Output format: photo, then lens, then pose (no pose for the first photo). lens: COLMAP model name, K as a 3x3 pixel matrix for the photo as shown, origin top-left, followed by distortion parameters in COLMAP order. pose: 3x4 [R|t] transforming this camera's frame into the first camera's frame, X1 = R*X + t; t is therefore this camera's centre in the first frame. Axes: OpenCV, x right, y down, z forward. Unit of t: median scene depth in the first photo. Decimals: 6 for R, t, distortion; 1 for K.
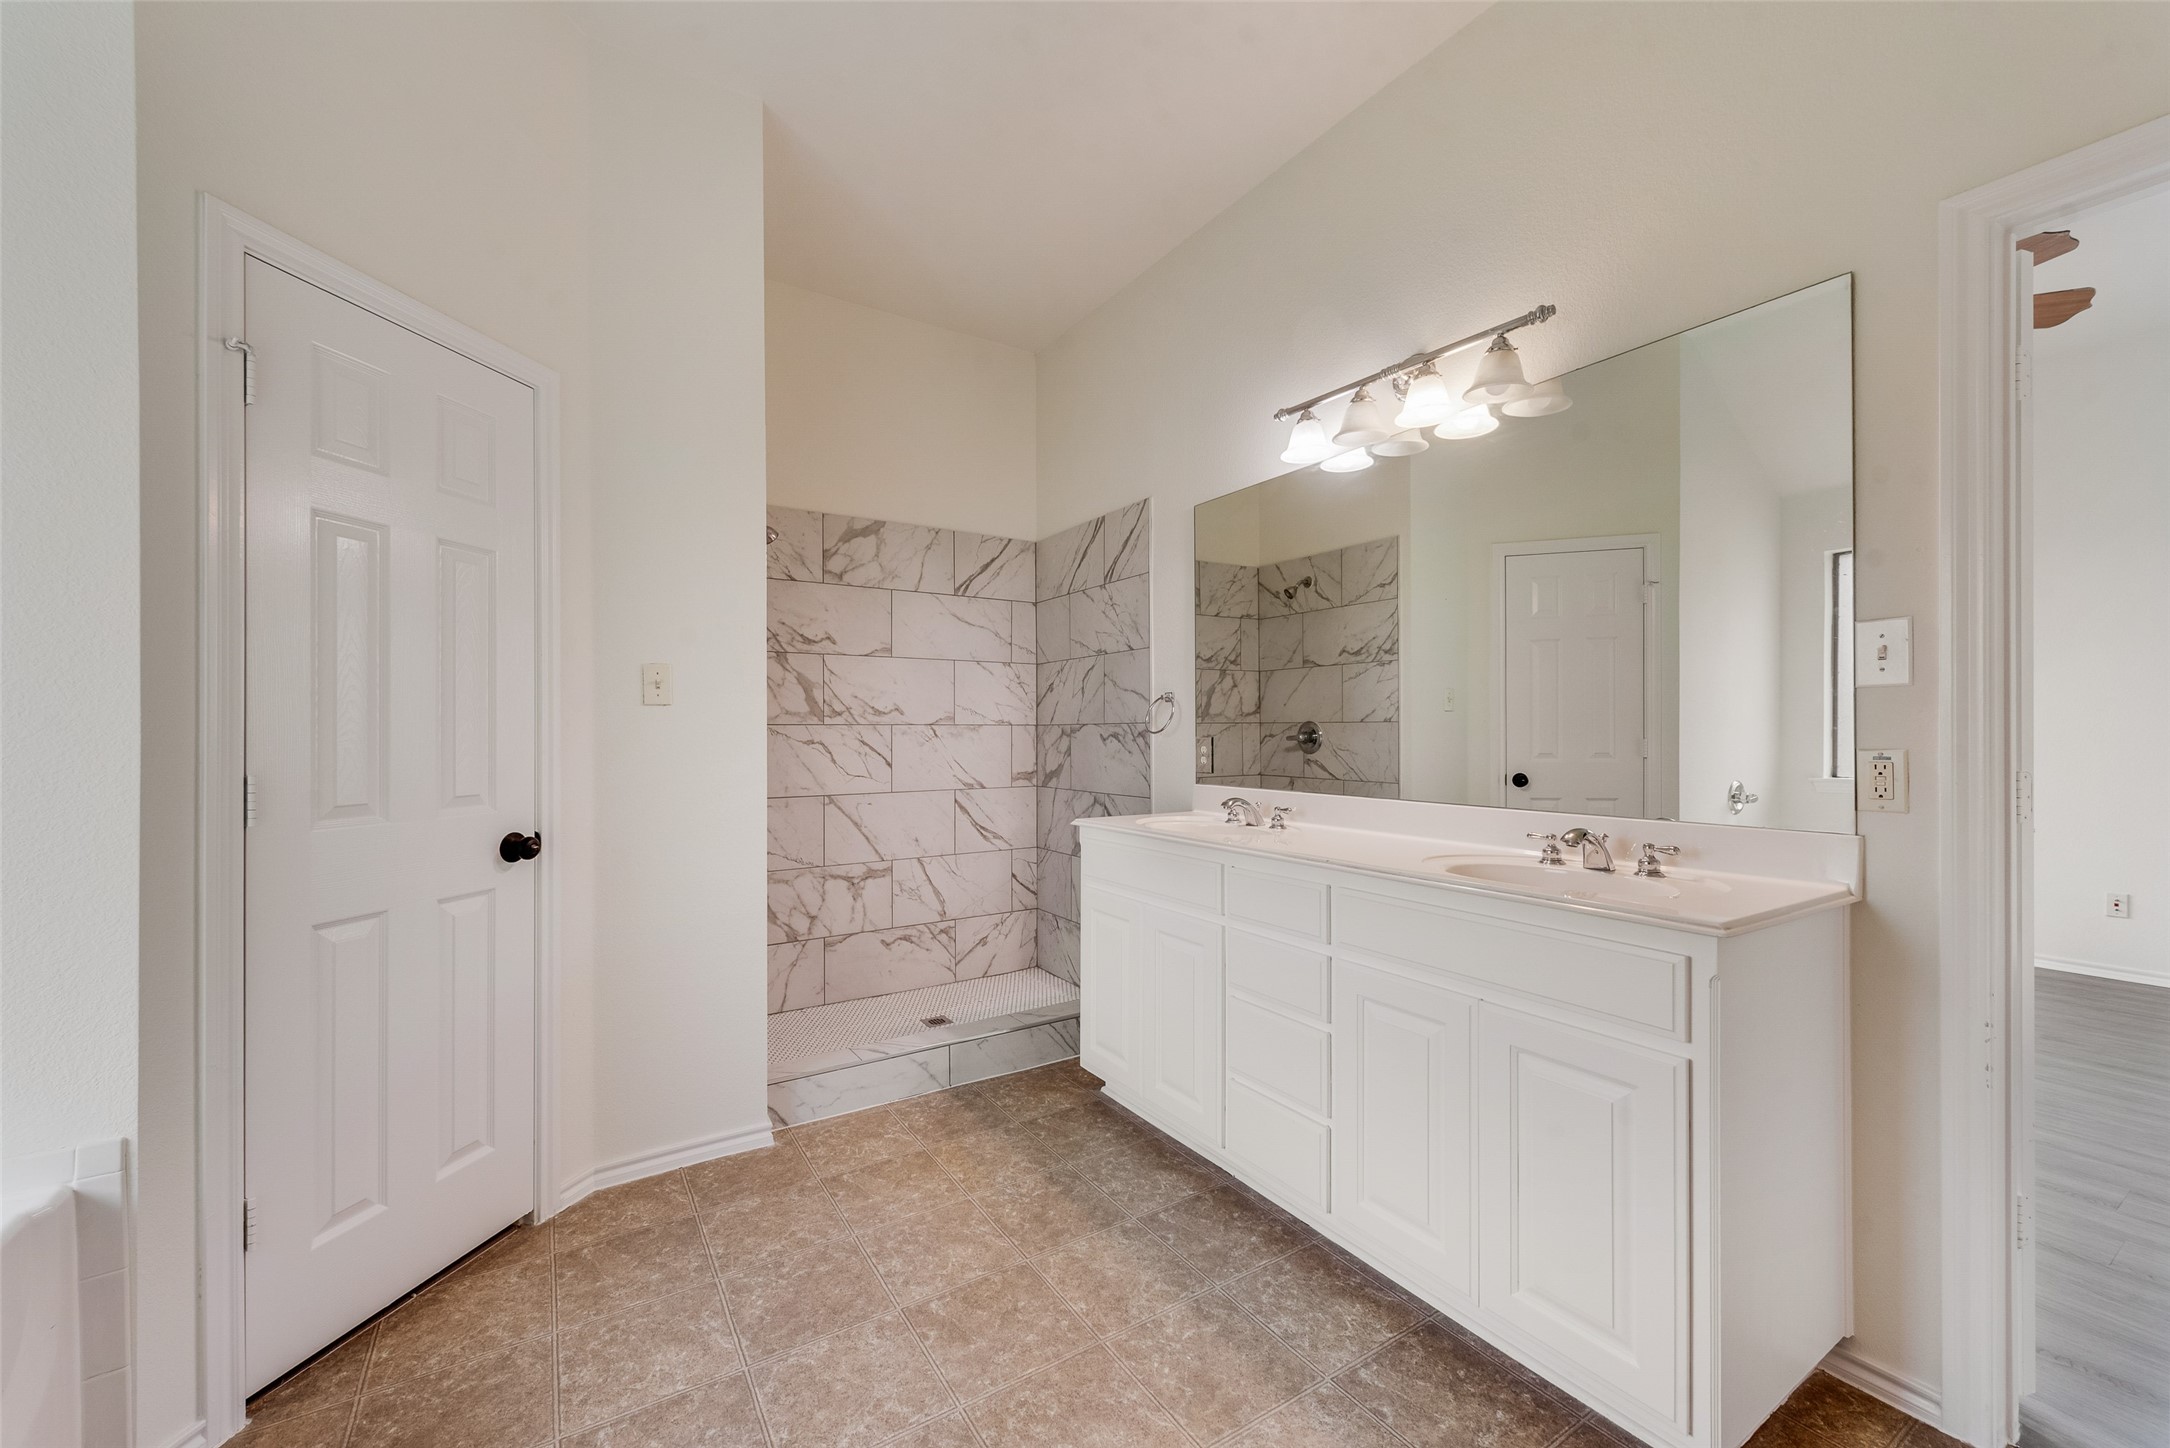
lens RADIAL K [[850.0, 0, 1073.4], [0, 850.0, 736.5], [0, 0, 1]] dist [0.005044, -0.000255]
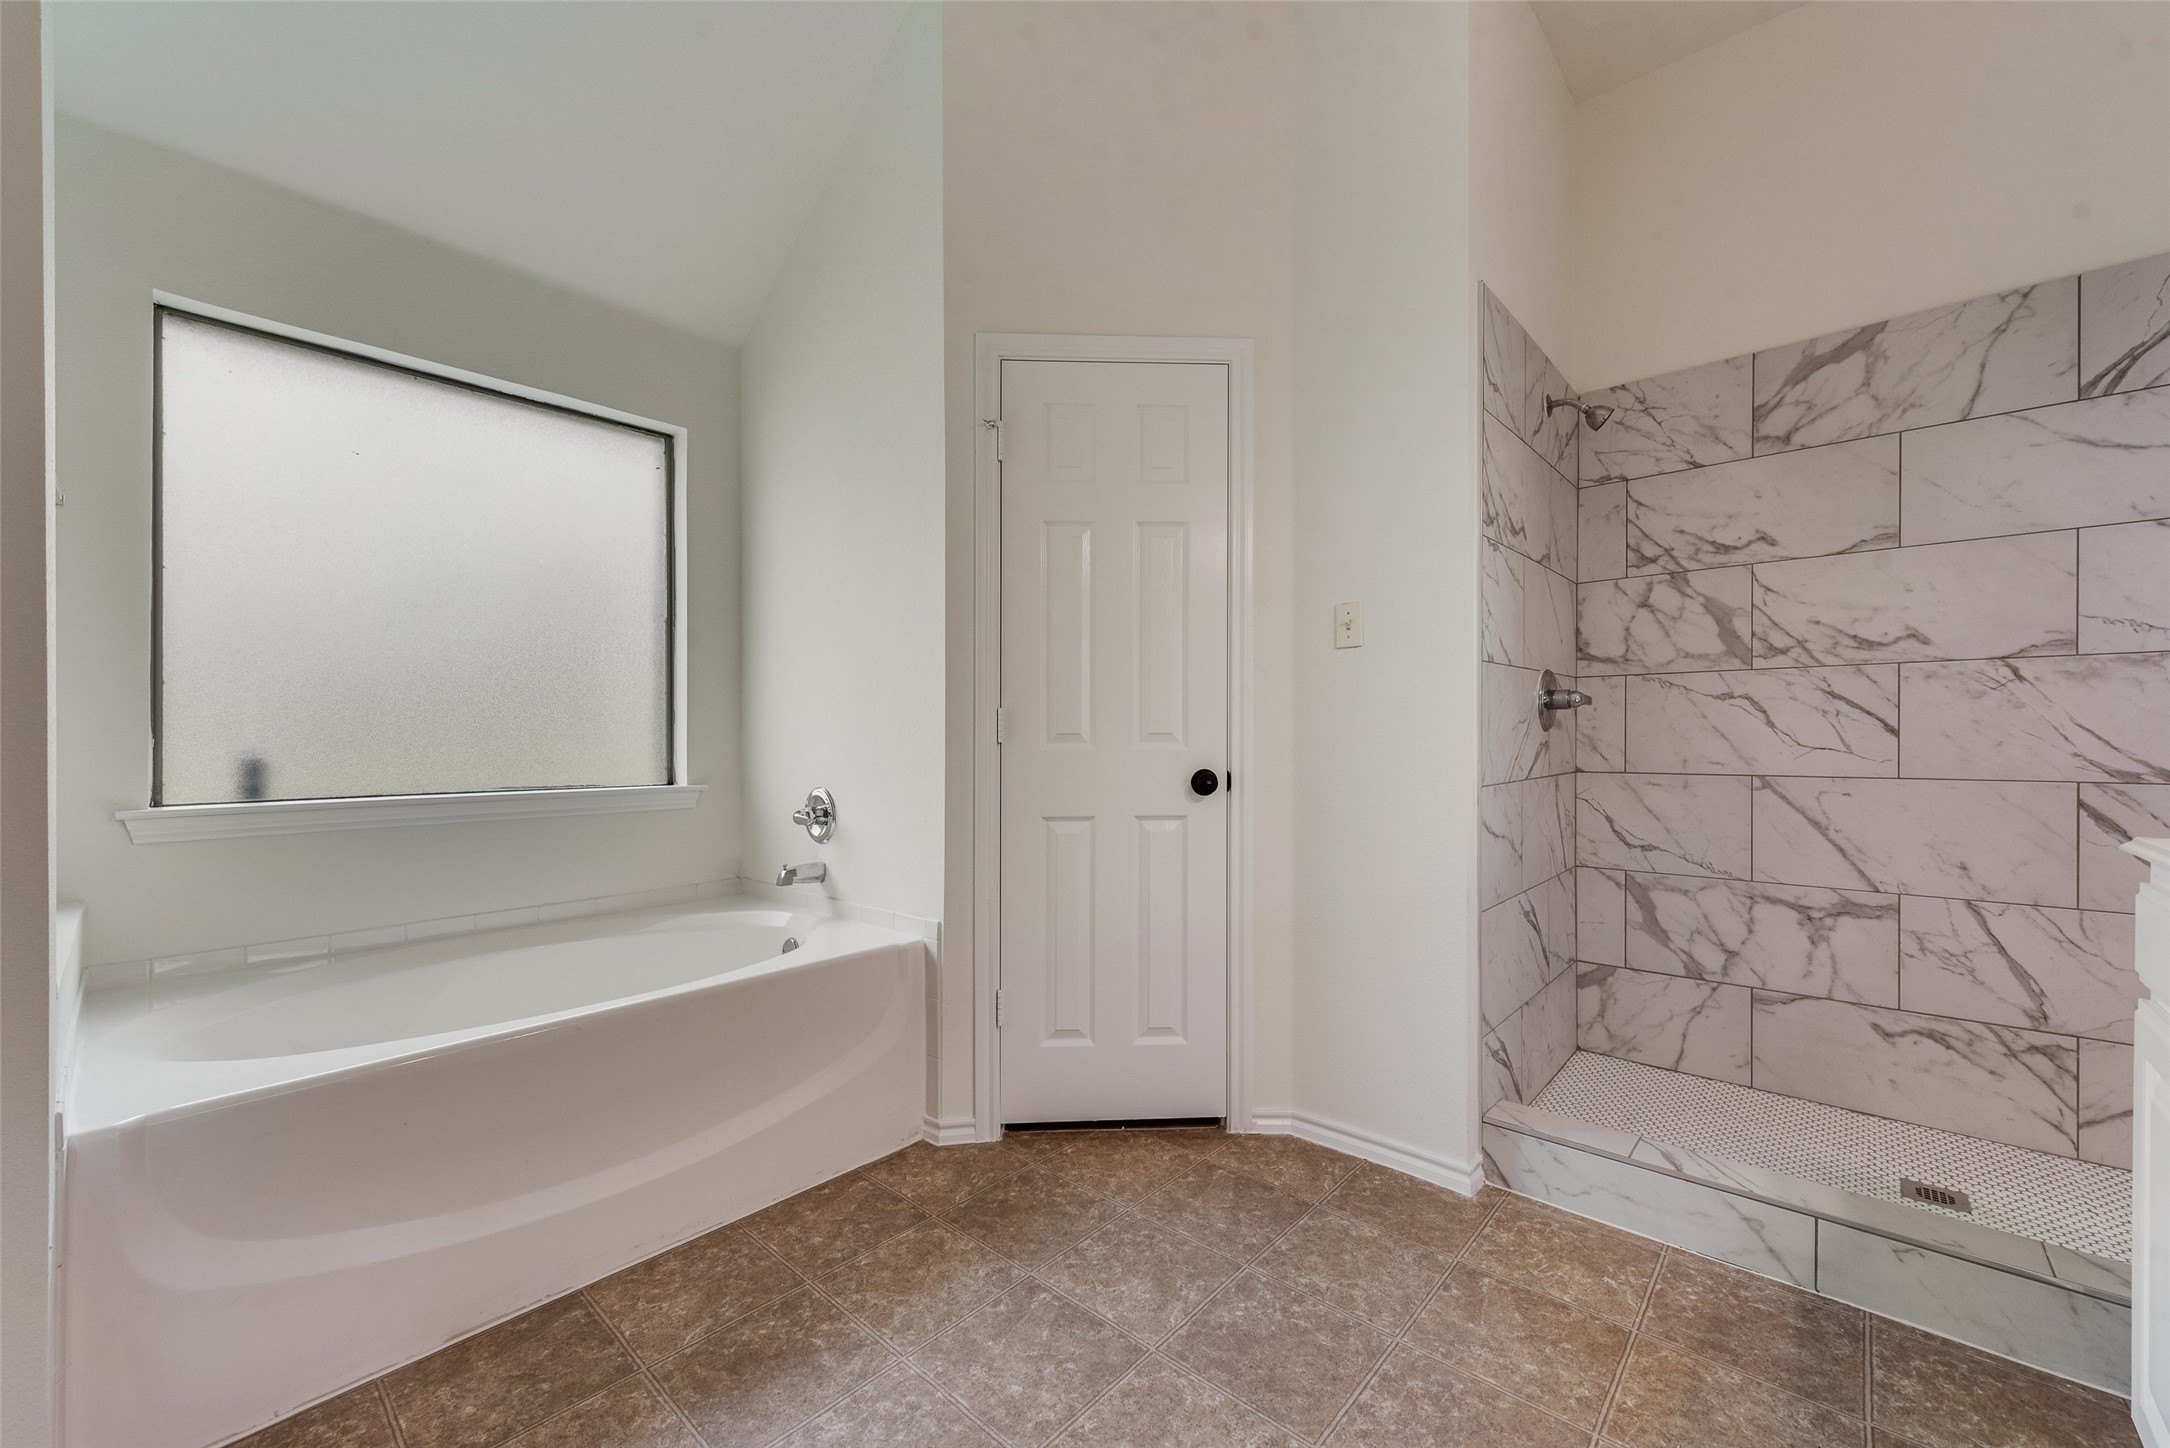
lens RADIAL K [[850.0, 0, 1073.4], [0, 850.0, 736.5], [0, 0, 1]] dist [0.005044, -0.000255]
pose [[0.264947, 0.004914, -0.964250, 0.216575], [-0.003061, 0.999986, 0.004255, 0.038457], [0.964258, 0.001824, 0.264959, 0.313363]]
